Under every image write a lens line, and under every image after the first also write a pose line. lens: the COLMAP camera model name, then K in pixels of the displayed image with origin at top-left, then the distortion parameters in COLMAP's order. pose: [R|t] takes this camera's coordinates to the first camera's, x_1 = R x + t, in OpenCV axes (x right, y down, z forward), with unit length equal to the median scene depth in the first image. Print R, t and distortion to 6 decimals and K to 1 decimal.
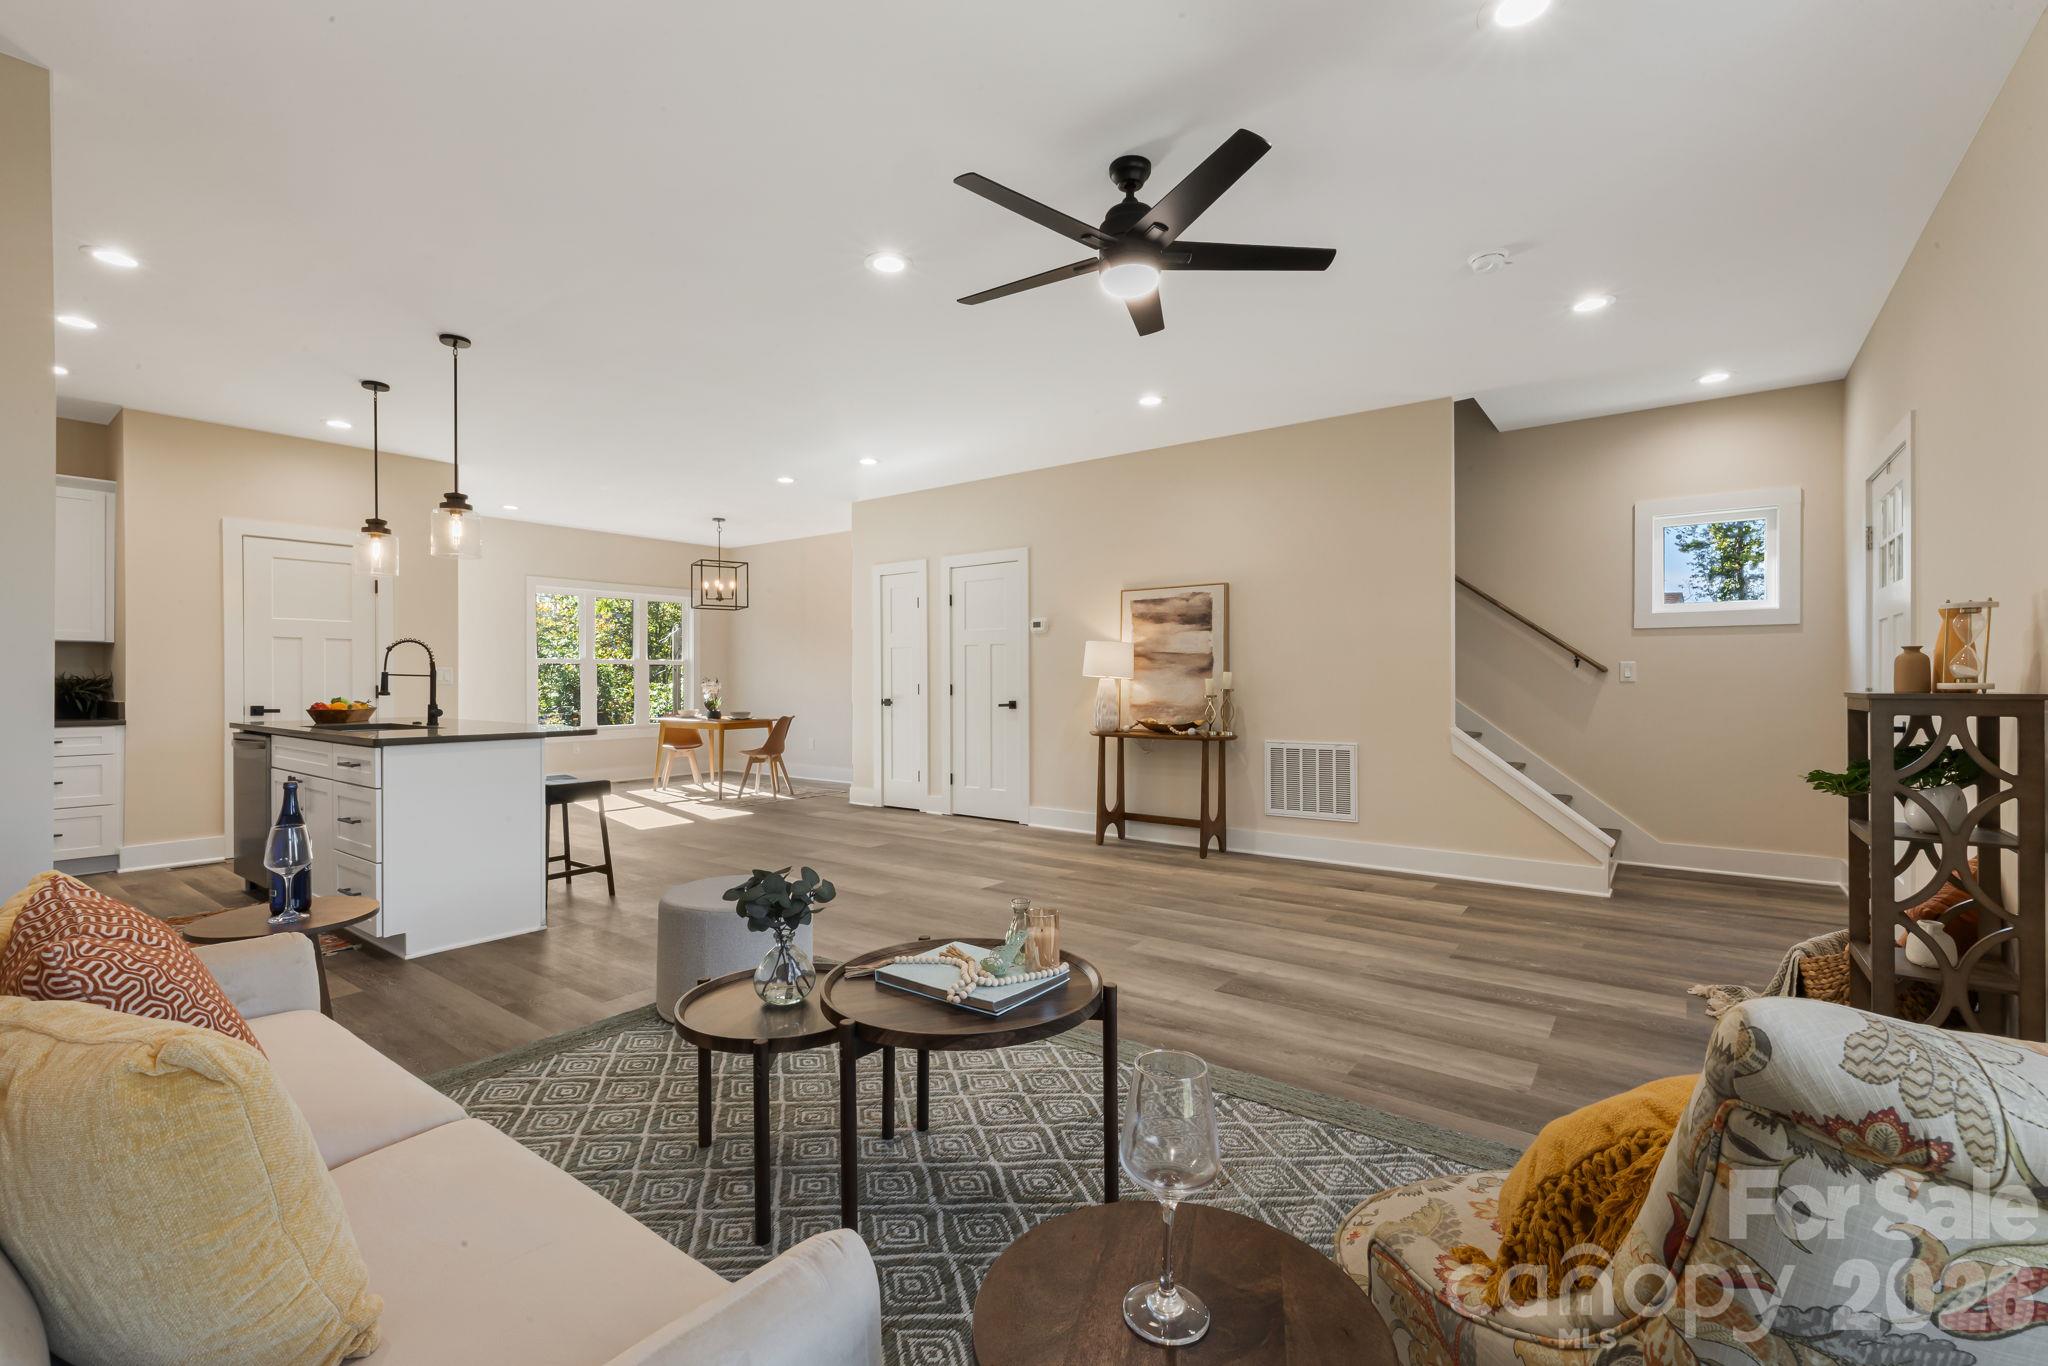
lens RADIAL K [[888.6, 0, 990.2], [0, 888.6, 682.5], [0, 0, 1]] dist [0.001887, 0.001419]
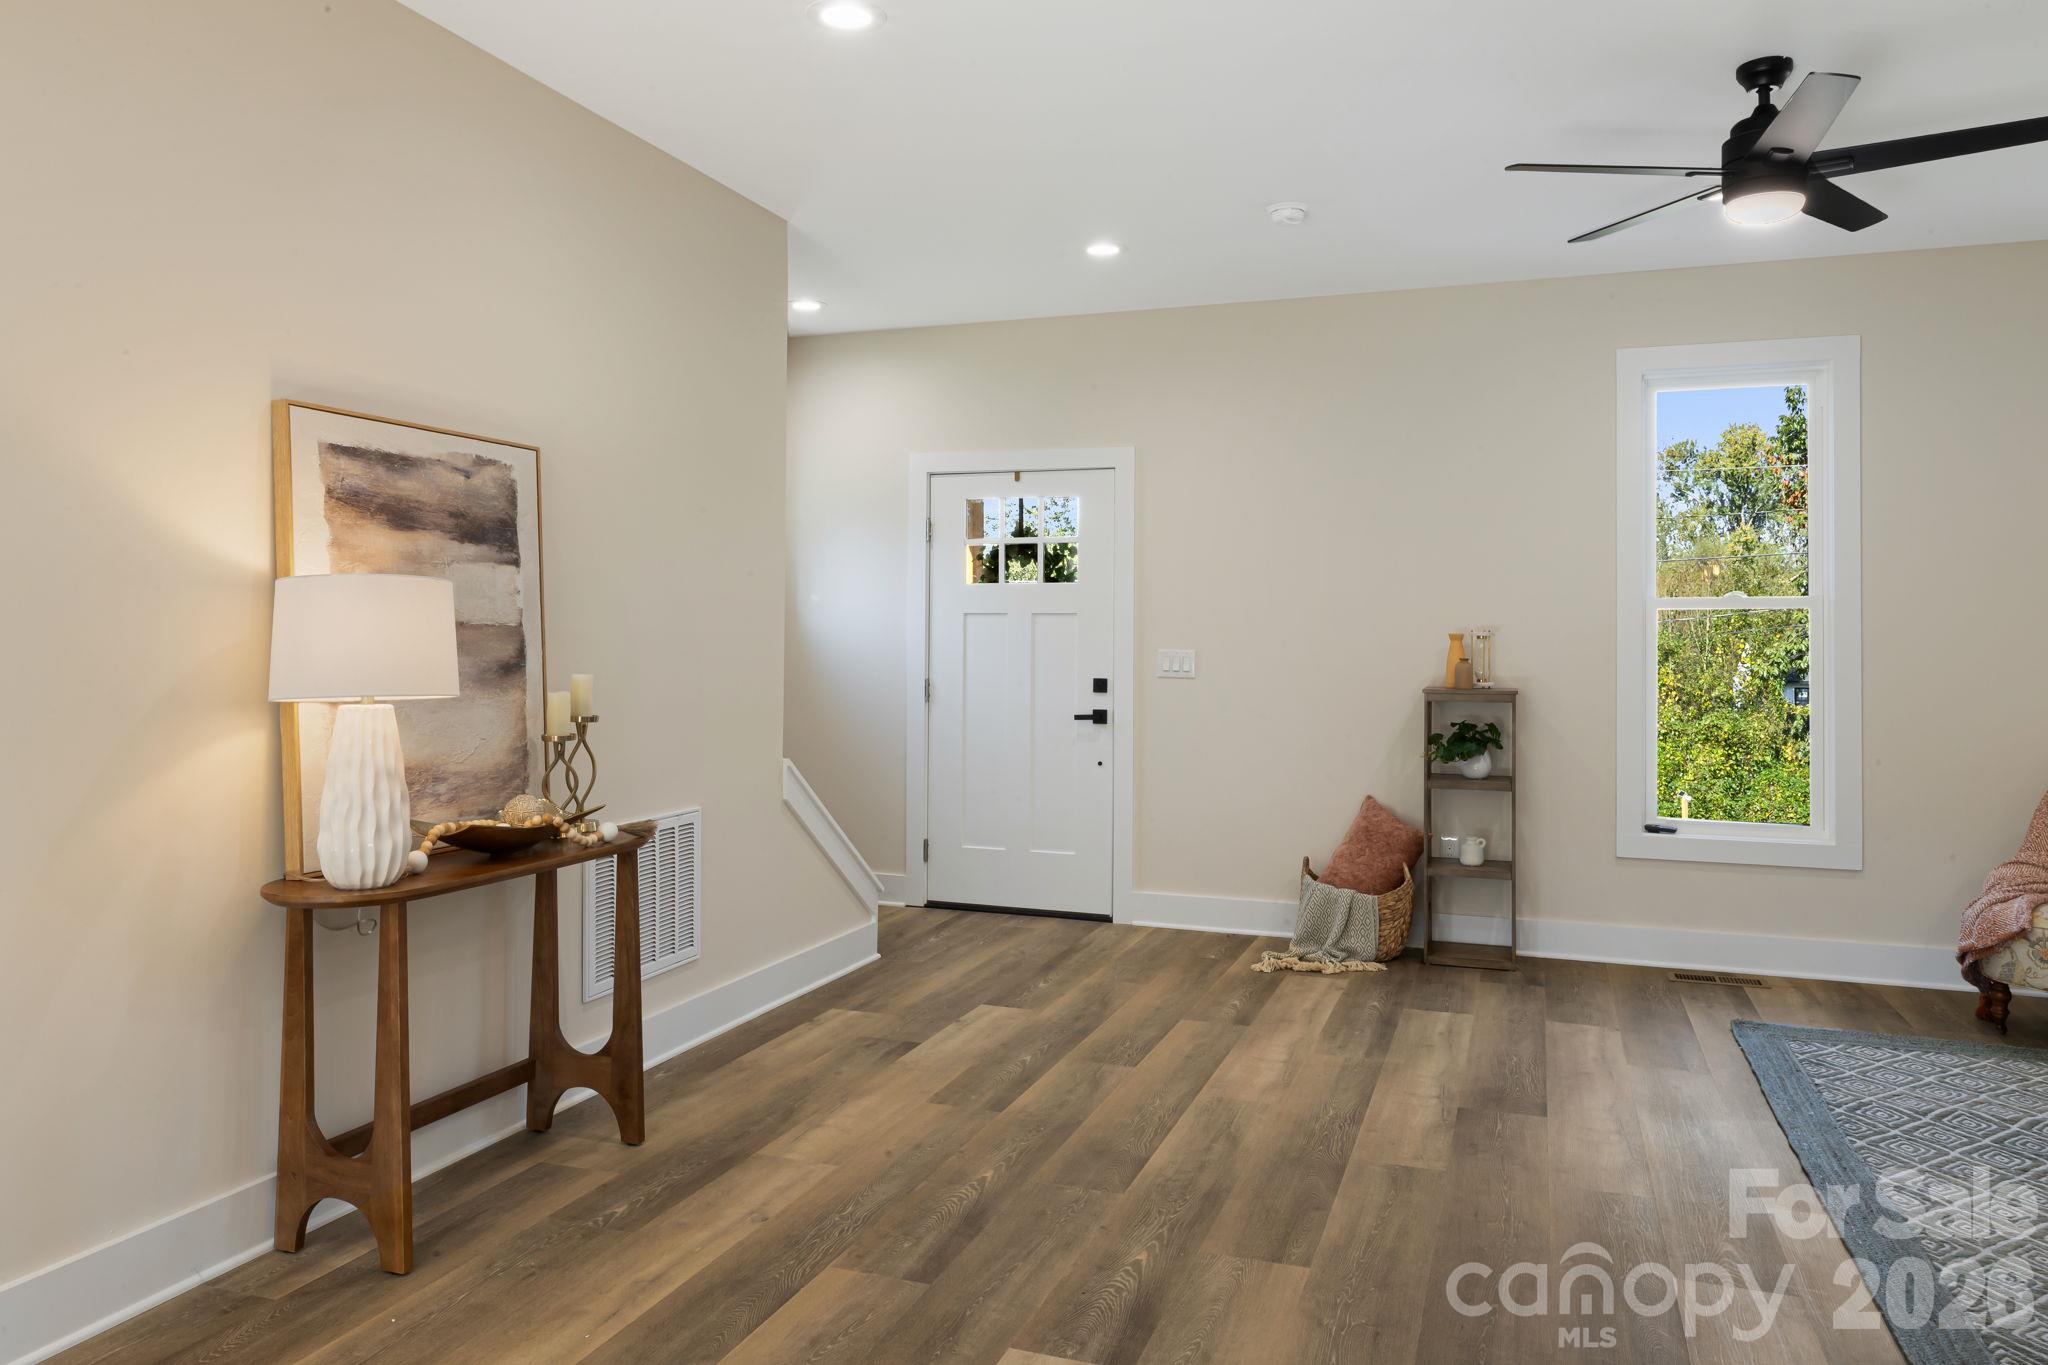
lens RADIAL K [[1393.3, 0, 1110.3], [0, 1393.3, 631.1], [0, 0, 1]] dist [-0.001589, -0.016809]
pose [[-0.337110, 0.004123, 0.941456, -0.434816], [-0.005328, 0.999966, -0.006288, -0.030324], [-0.941450, -0.007136, -0.337077, 1.042452]]
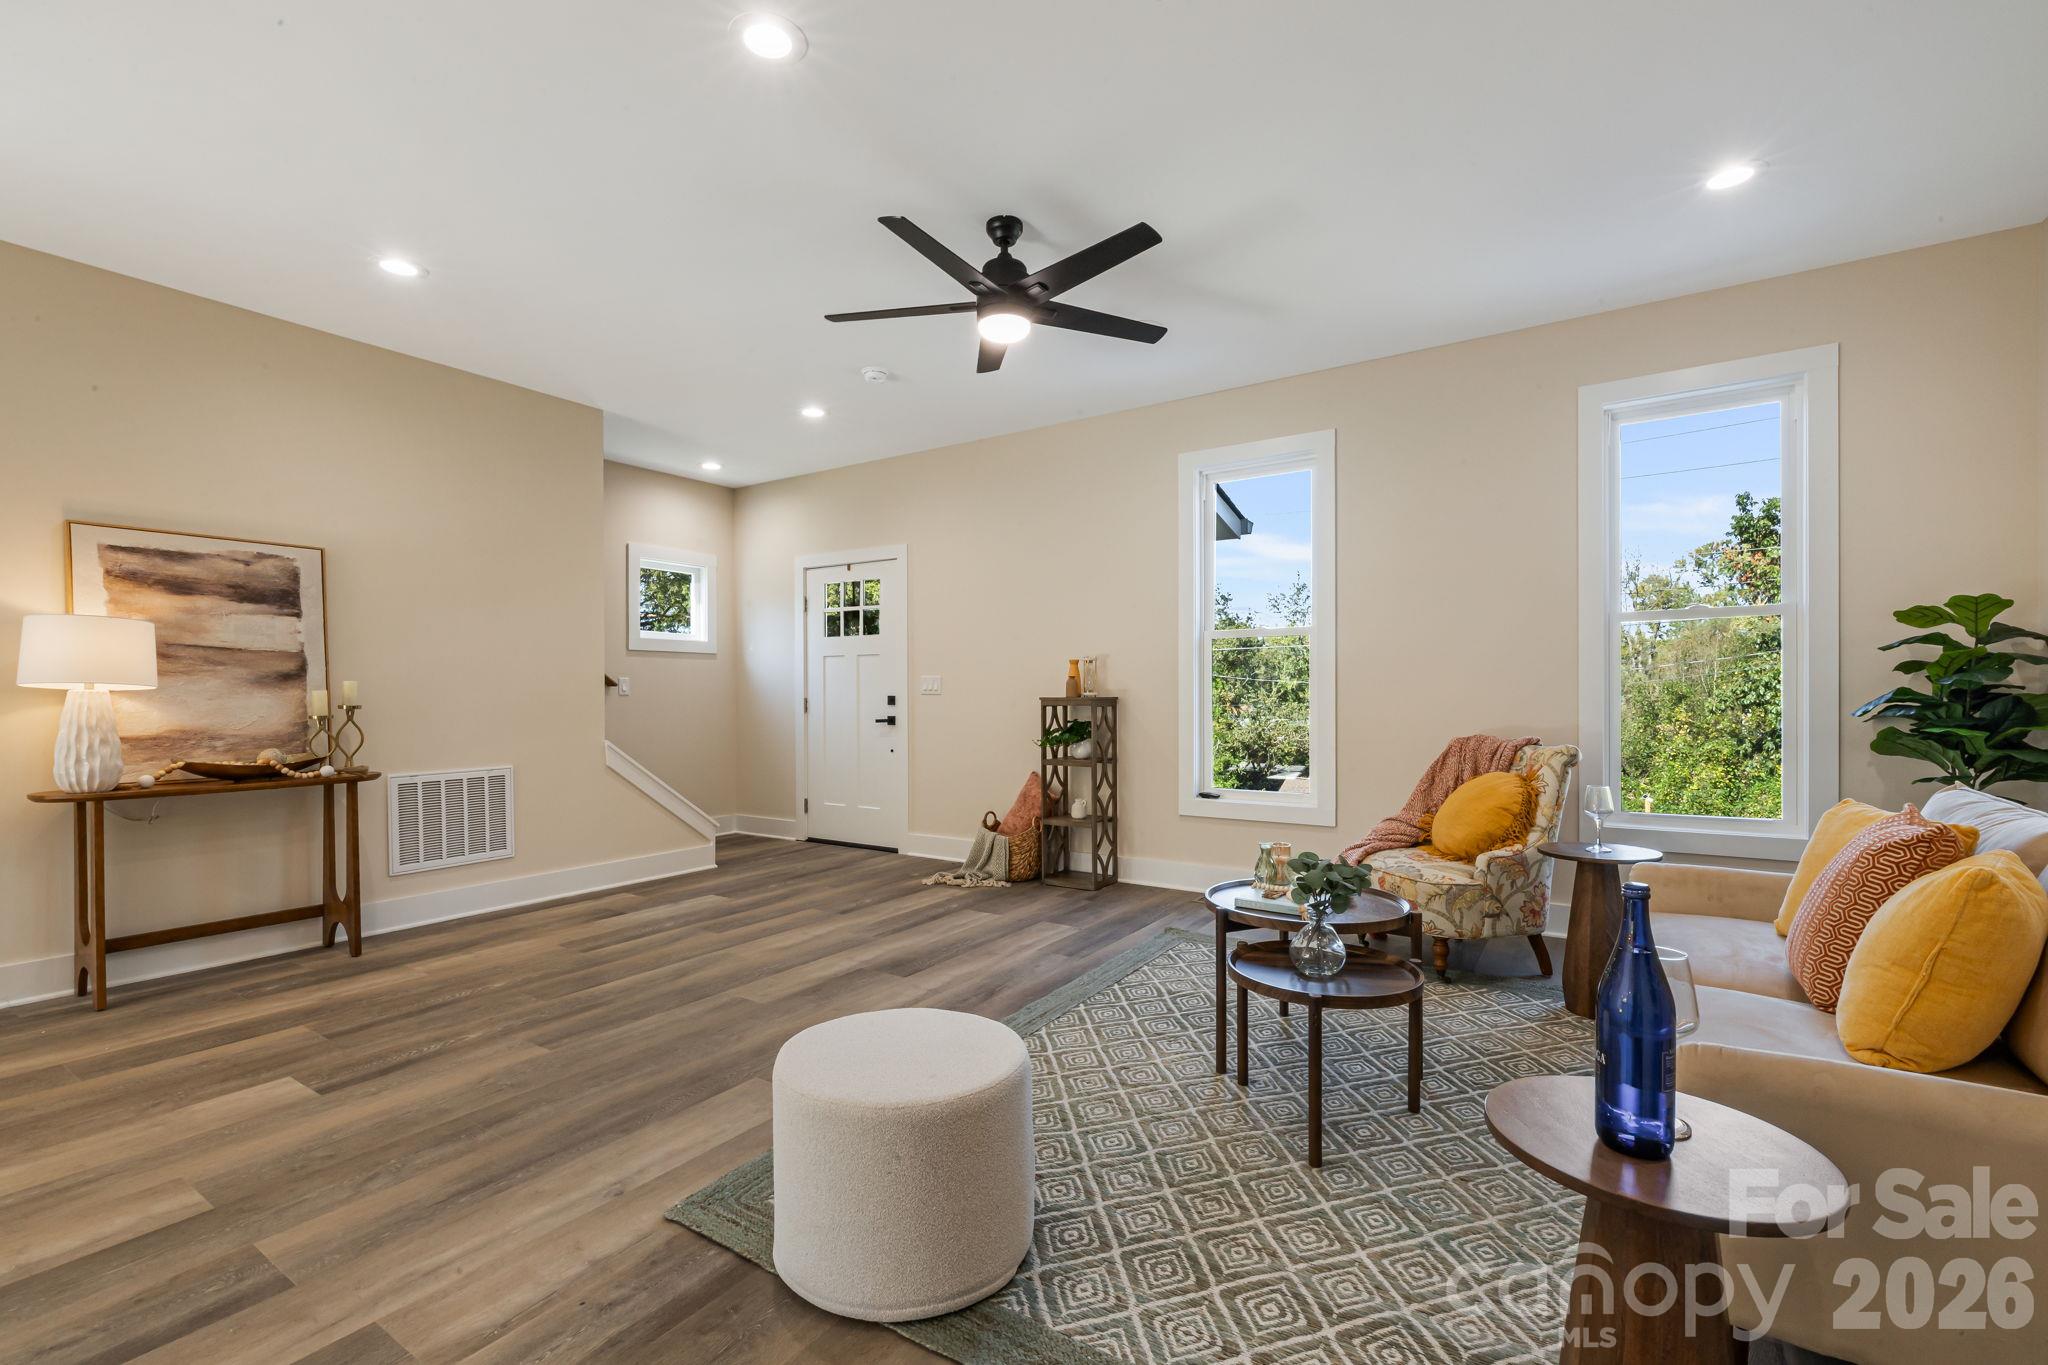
lens RADIAL K [[888.6, 0, 1057.7], [0, 888.6, 709.0], [0, 0, 1]] dist [0.001887, 0.001419]
pose [[-0.102014, -0.015781, 0.994658, -0.502479], [0.005790, 0.999848, 0.016457, 0.001800], [-0.994766, 0.007438, -0.101907, 0.553542]]
